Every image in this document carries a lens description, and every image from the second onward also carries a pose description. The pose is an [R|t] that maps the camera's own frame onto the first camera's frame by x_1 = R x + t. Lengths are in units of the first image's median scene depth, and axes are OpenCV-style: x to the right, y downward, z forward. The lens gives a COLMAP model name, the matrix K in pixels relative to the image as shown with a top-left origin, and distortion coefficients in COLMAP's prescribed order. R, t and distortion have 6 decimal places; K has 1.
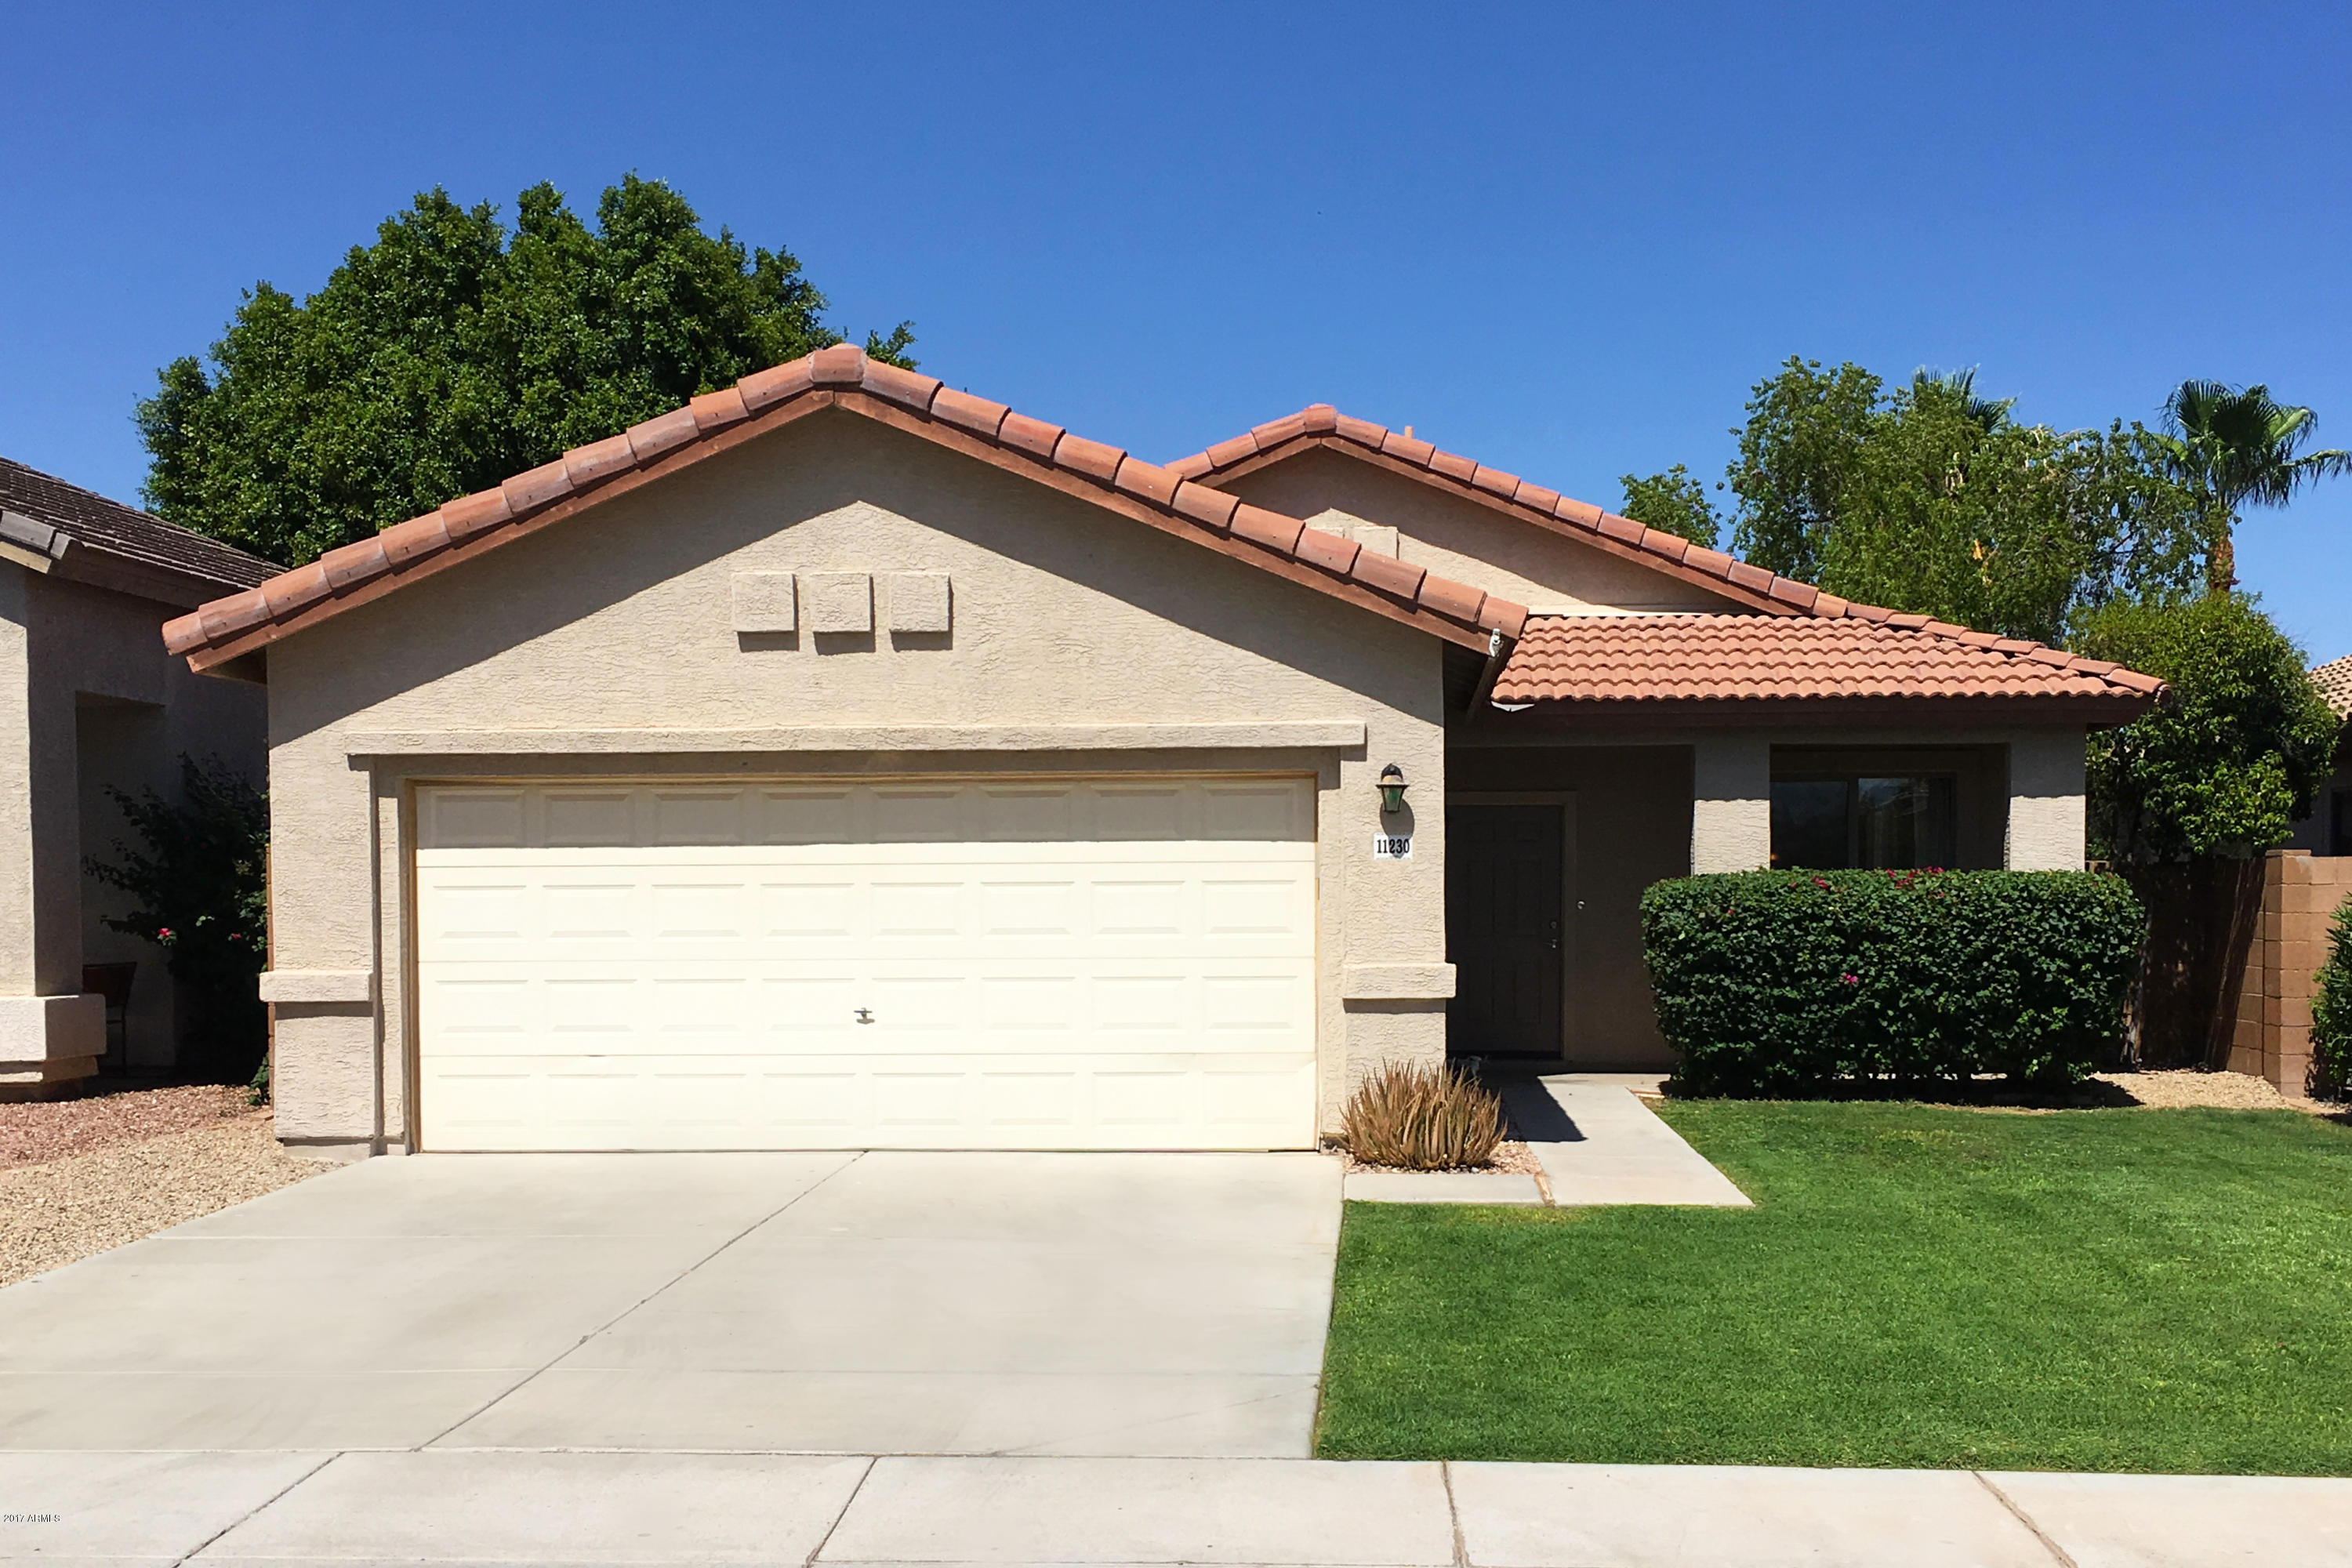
lens RADIAL K [[2115.1, 0, 1177.6], [0, 2115.1, 845.8], [0, 0, 1]] dist [0.018613, 0.011496]
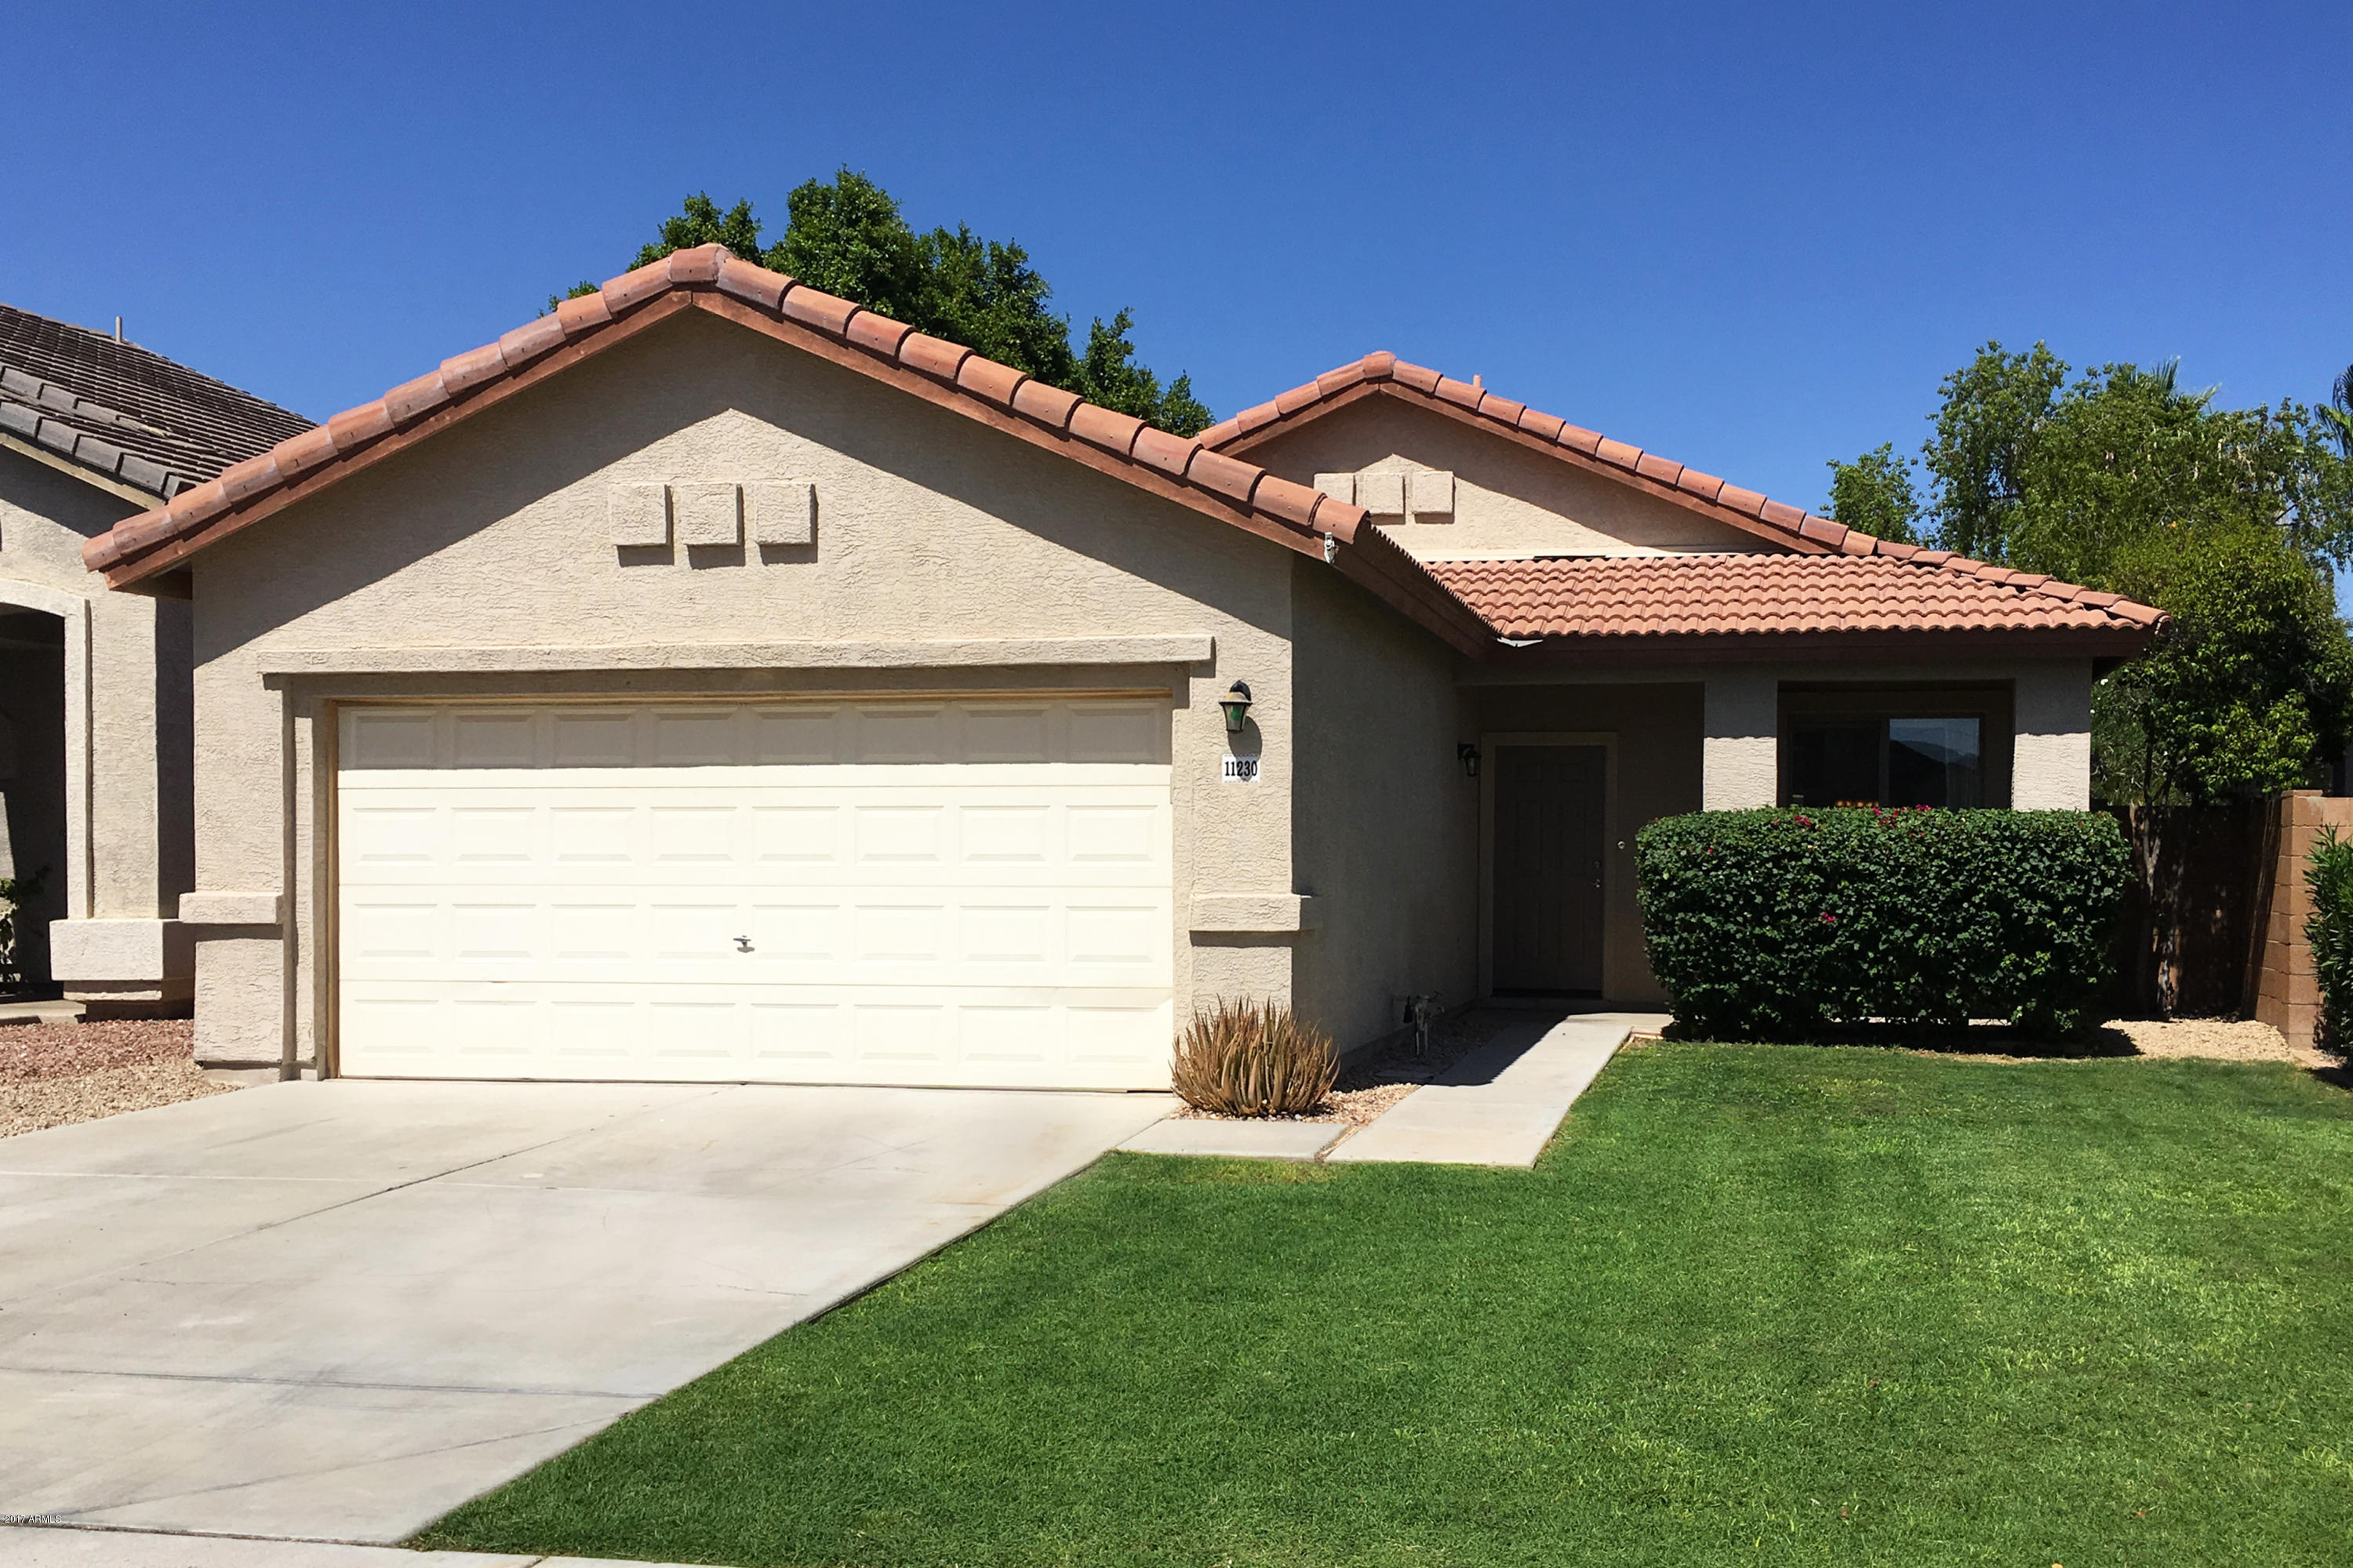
lens RADIAL K [[2037.6, 0, 1176.5], [0, 2037.6, 784.0], [0, 0, 1]] dist [0.038227, -0.008324]
pose [[0.998813, 0.008577, -0.047952, 0.079310], [-0.008635, 0.999962, -0.000999, 0.005589], [0.047941, 0.001412, 0.998849, 0.066189]]
